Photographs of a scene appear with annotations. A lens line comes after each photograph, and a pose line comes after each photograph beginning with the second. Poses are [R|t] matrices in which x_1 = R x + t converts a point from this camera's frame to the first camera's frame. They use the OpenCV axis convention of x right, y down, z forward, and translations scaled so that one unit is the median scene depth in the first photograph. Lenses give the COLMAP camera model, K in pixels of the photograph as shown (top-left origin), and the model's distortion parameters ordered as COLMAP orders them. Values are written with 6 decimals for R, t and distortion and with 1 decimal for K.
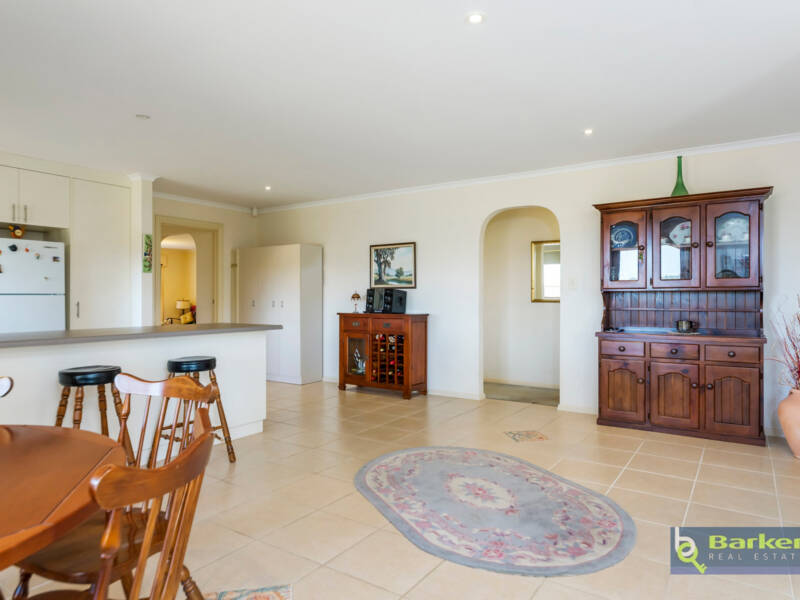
lens RADIAL K [[510.2, 0, 402.9], [0, 510.2, 300.0], [0, 0, 1]] dist [-0.002630, 0.000718]
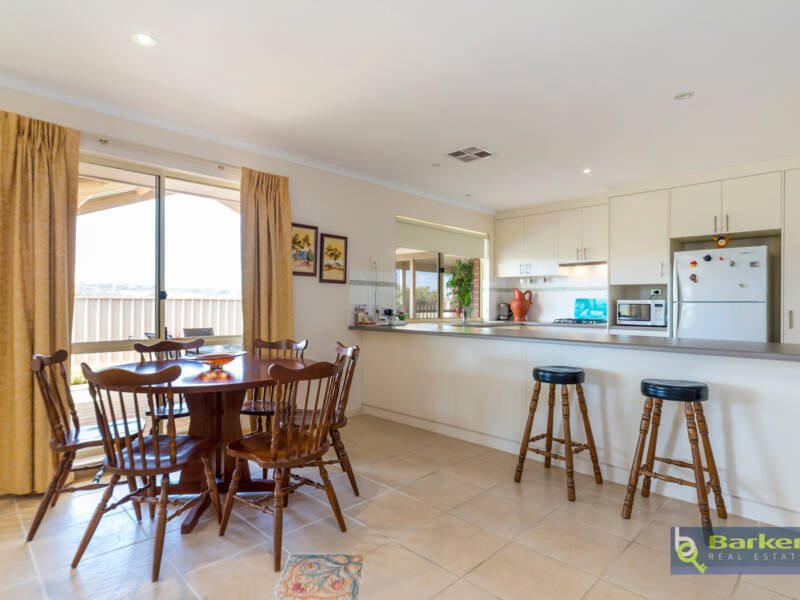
lens RADIAL K [[448.3, 0, 404.6], [0, 448.3, 301.3], [0, 0, 1]] dist [-0.003473, -0.000442]
pose [[-0.176280, -0.005065, -0.984327, 0.249162], [-0.010613, 0.999938, -0.003245, -0.002975], [0.984283, 0.009874, -0.176323, 0.525218]]
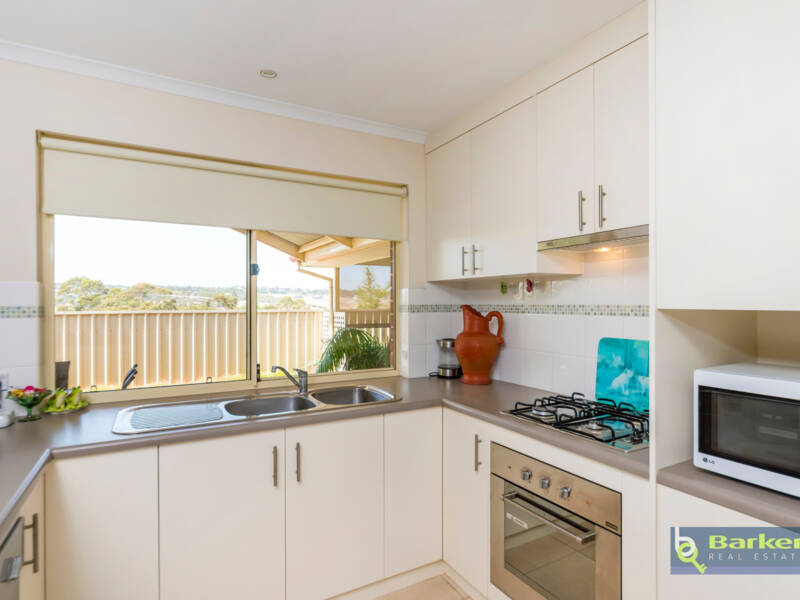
lens RADIAL K [[448.3, 0, 405.2], [0, 448.3, 303.3], [0, 0, 1]] dist [-0.003473, -0.000442]
pose [[-0.442556, 0.003029, -0.896736, -0.568157], [-0.001613, 0.999990, 0.004174, -0.055140], [0.896739, 0.003293, -0.442547, 0.796338]]
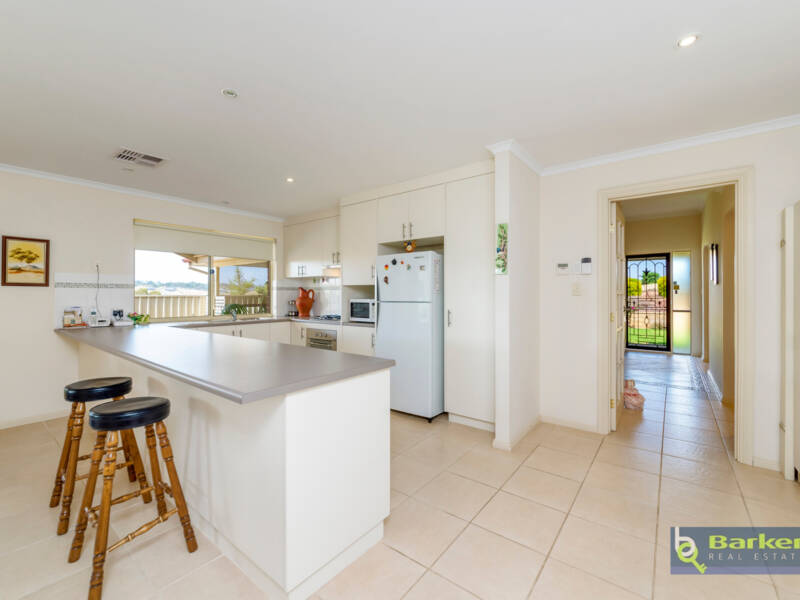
lens RADIAL K [[354.6, 0, 402.4], [0, 354.6, 291.9], [0, 0, 1]] dist [0.002178, -0.000230]
pose [[-0.069089, -0.007352, -0.997583, 0.039313], [-0.002964, 0.999970, -0.007165, -0.027240], [0.997606, 0.002462, -0.069109, 1.034623]]
